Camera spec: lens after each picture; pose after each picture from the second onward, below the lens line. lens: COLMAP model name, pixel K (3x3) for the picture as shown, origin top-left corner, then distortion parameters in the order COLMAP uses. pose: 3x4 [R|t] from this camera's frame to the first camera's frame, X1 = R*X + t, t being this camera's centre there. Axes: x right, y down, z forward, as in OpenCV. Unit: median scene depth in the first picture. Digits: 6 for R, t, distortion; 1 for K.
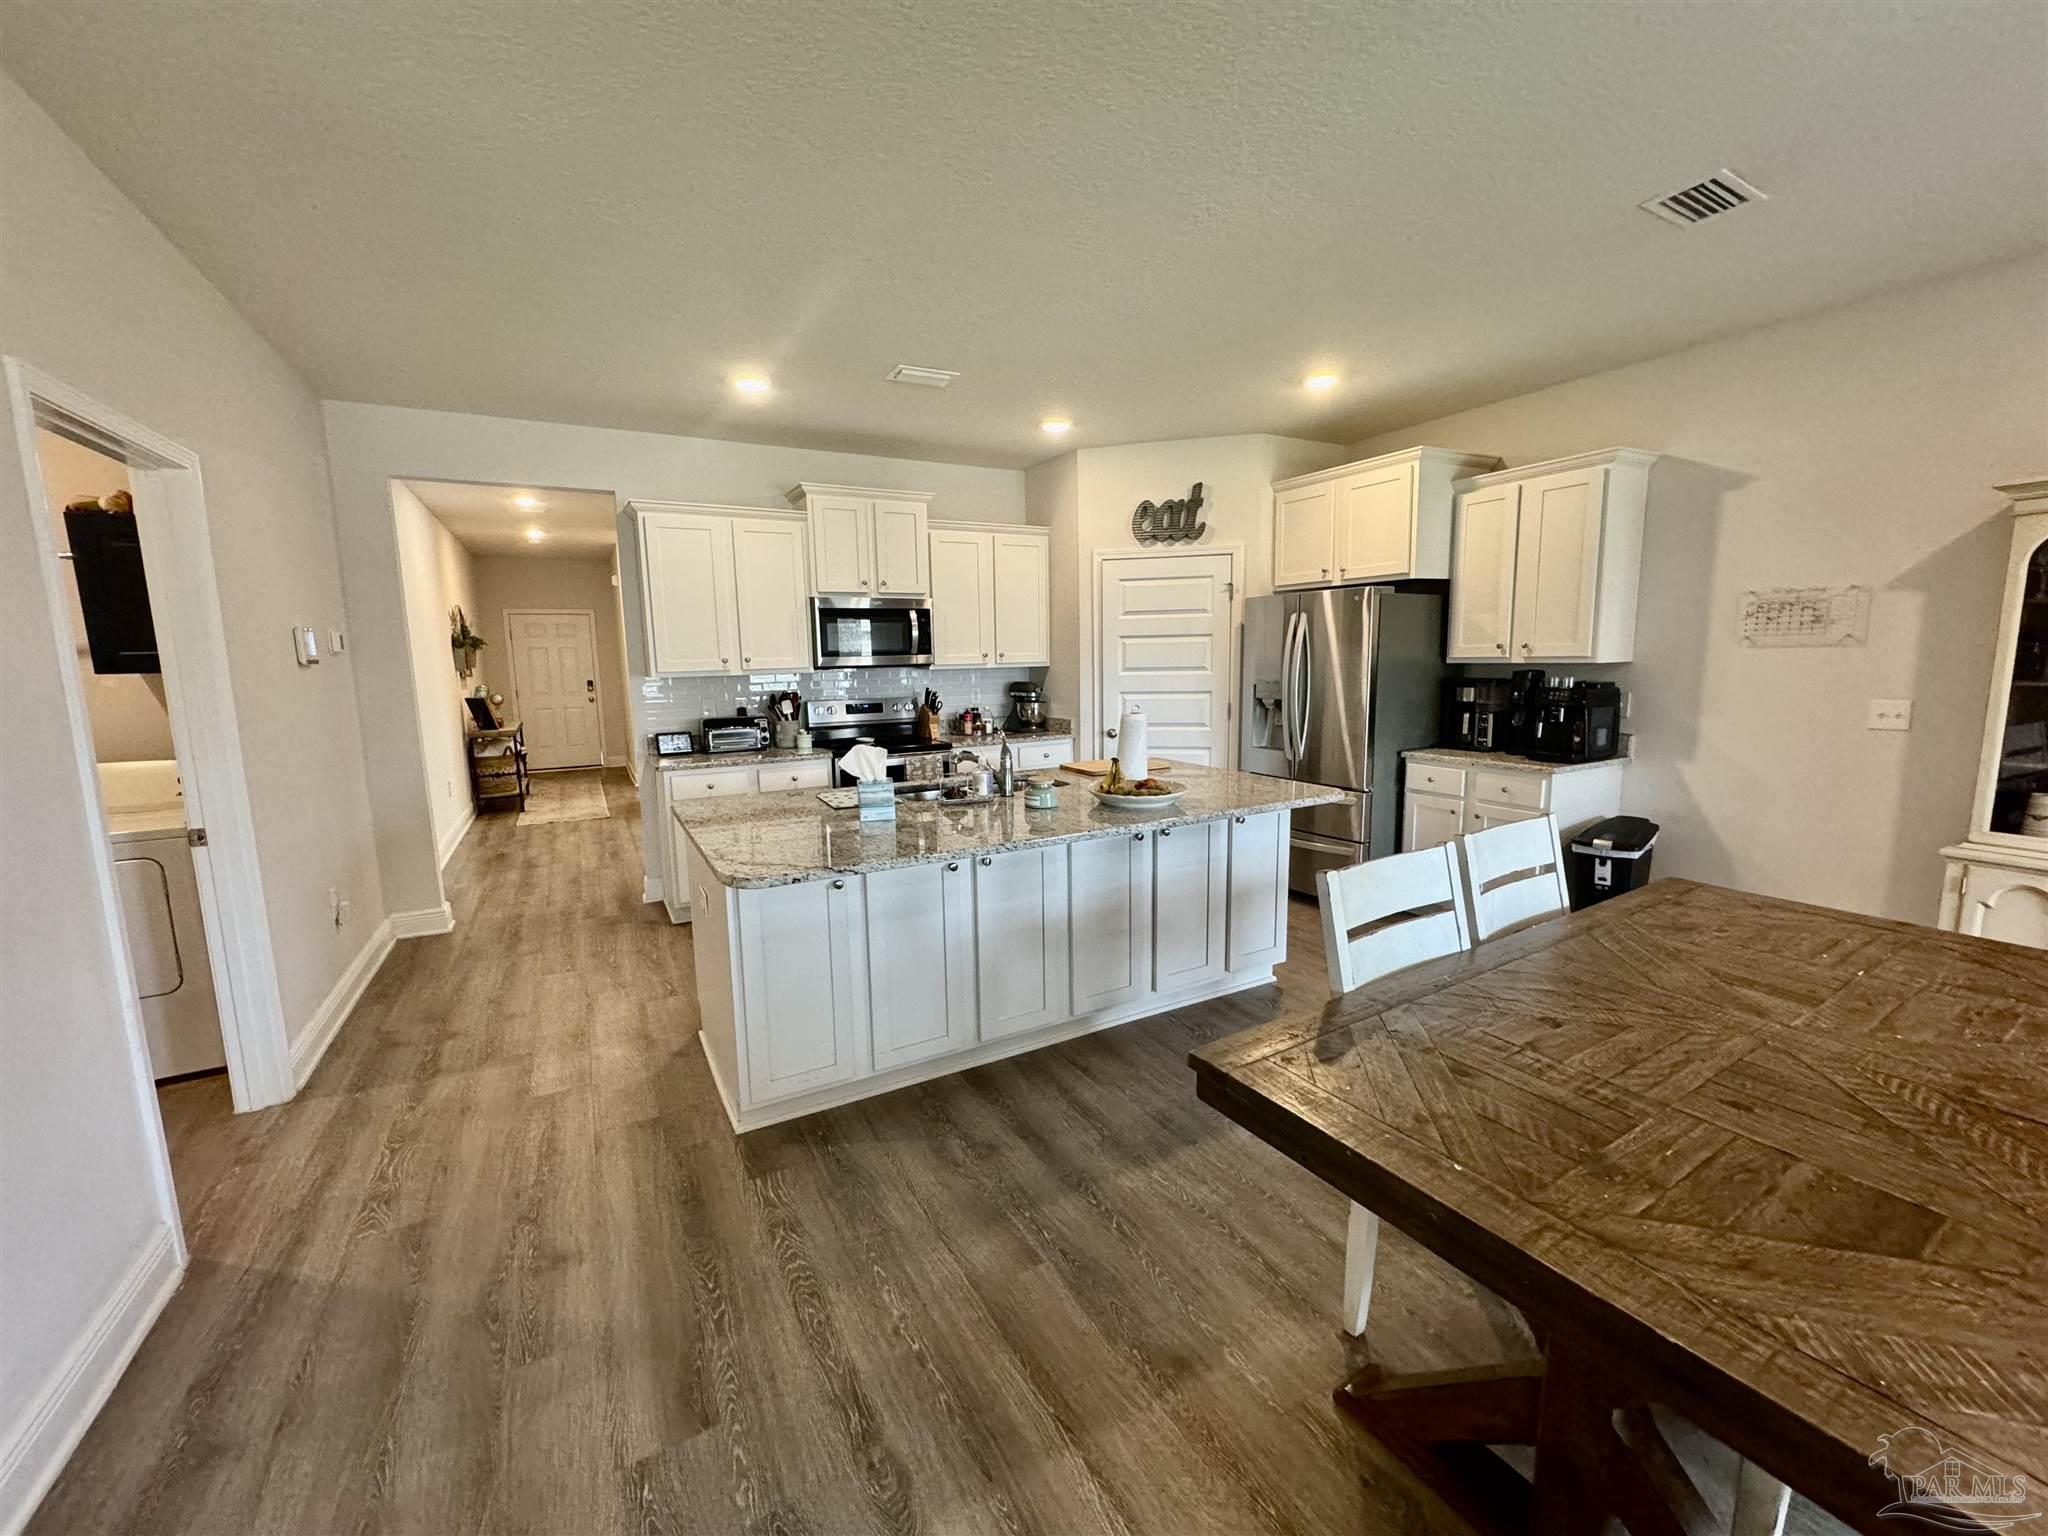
lens RADIAL K [[813.9, 0, 1021.4], [0, 813.9, 771.2], [0, 0, 1]] dist [-0.001419, 0.000103]
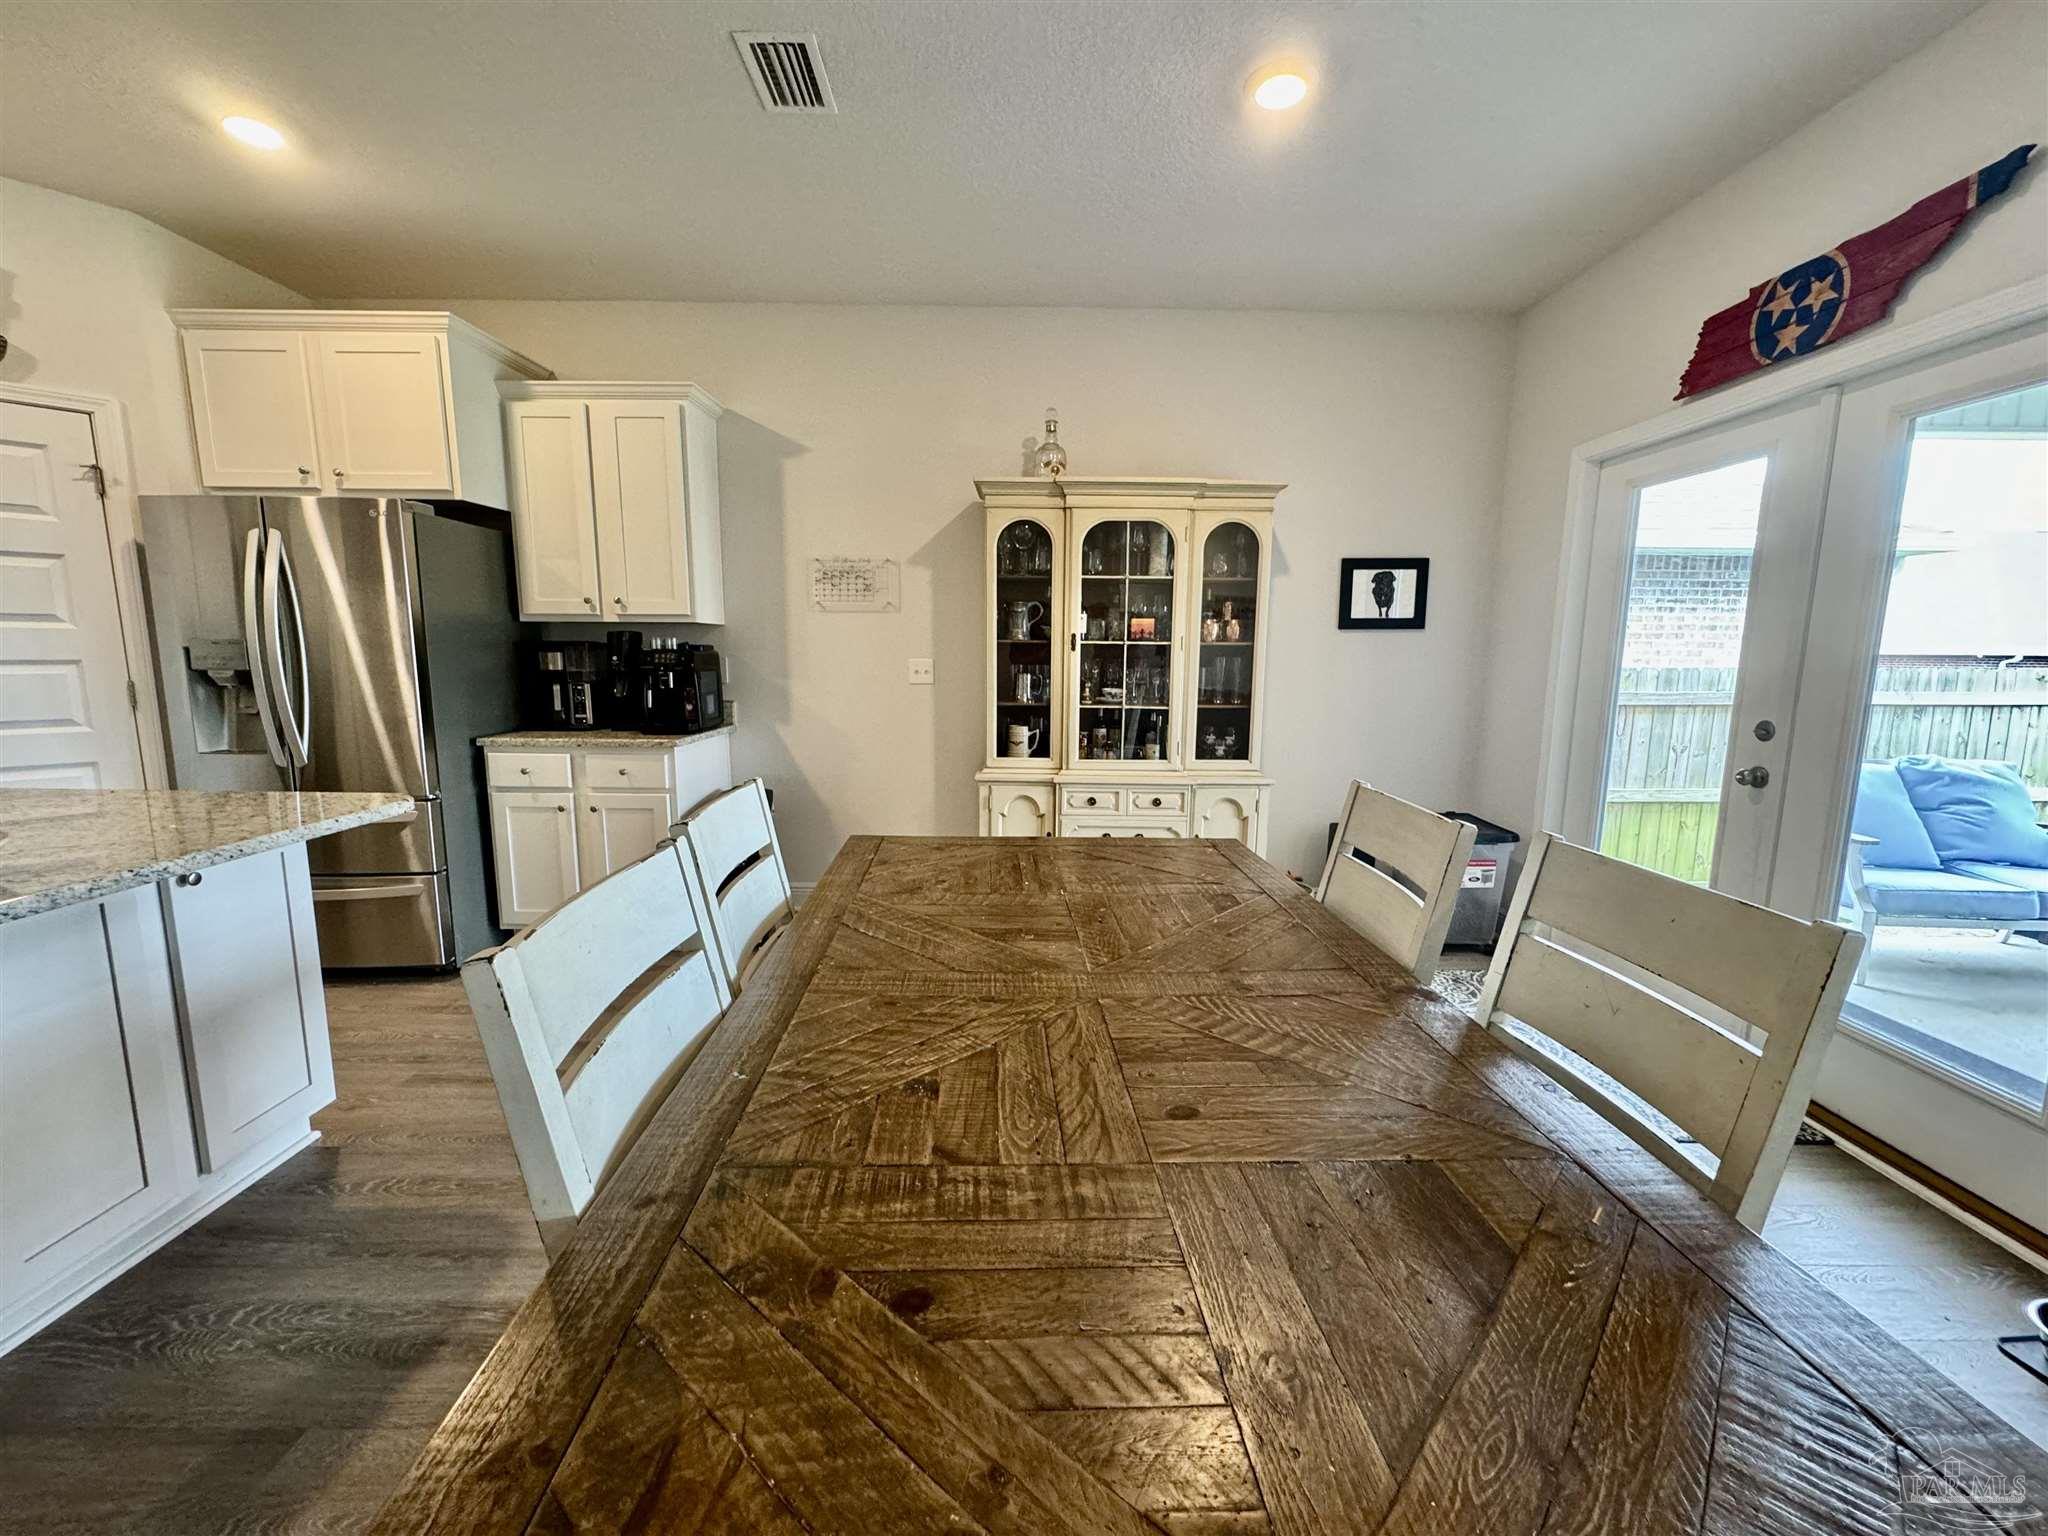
lens RADIAL K [[813.9, 0, 1022.5], [0, 813.9, 768.2], [0, 0, 1]] dist [-0.001419, 0.000103]
pose [[0.476633, -0.103414, 0.872999, 0.062188], [0.108568, 0.992379, 0.058280, 0.013720], [-0.872373, 0.067001, 0.484228, 0.226646]]
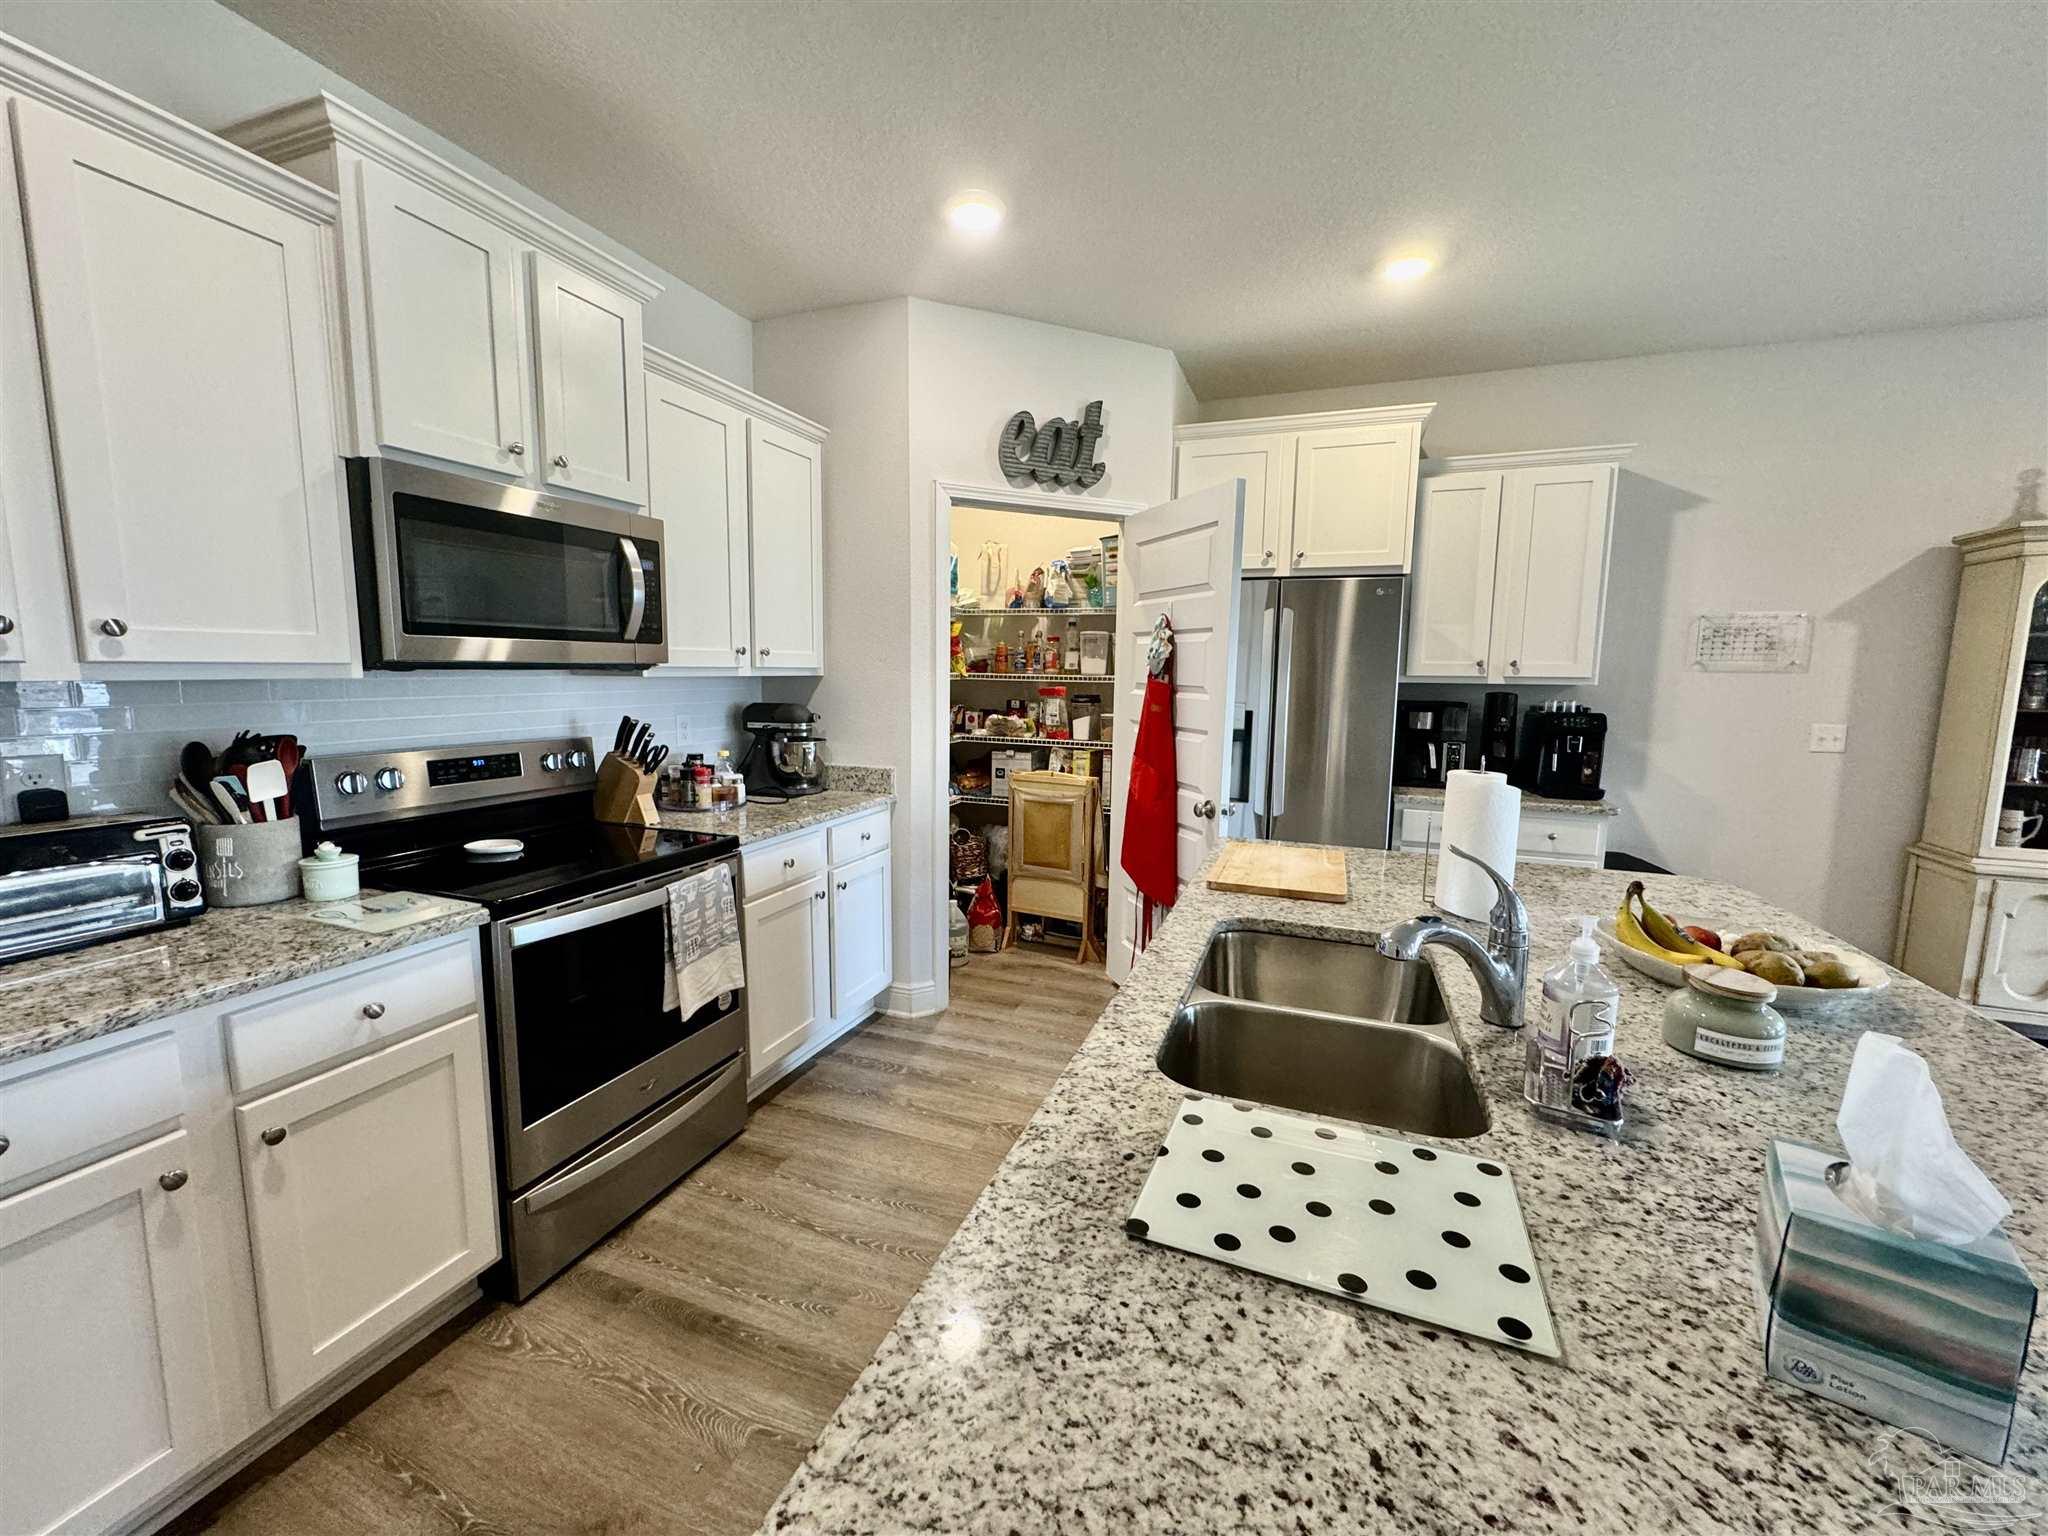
lens RADIAL K [[813.9, 0, 1018.0], [0, 813.9, 769.1], [0, 0, 1]] dist [-0.001419, 0.000103]
pose [[0.760456, -0.050799, 0.647399, -0.318489], [0.067280, 0.997734, -0.000741, -0.074685], [-0.645894, 0.044121, 0.762151, 0.657323]]
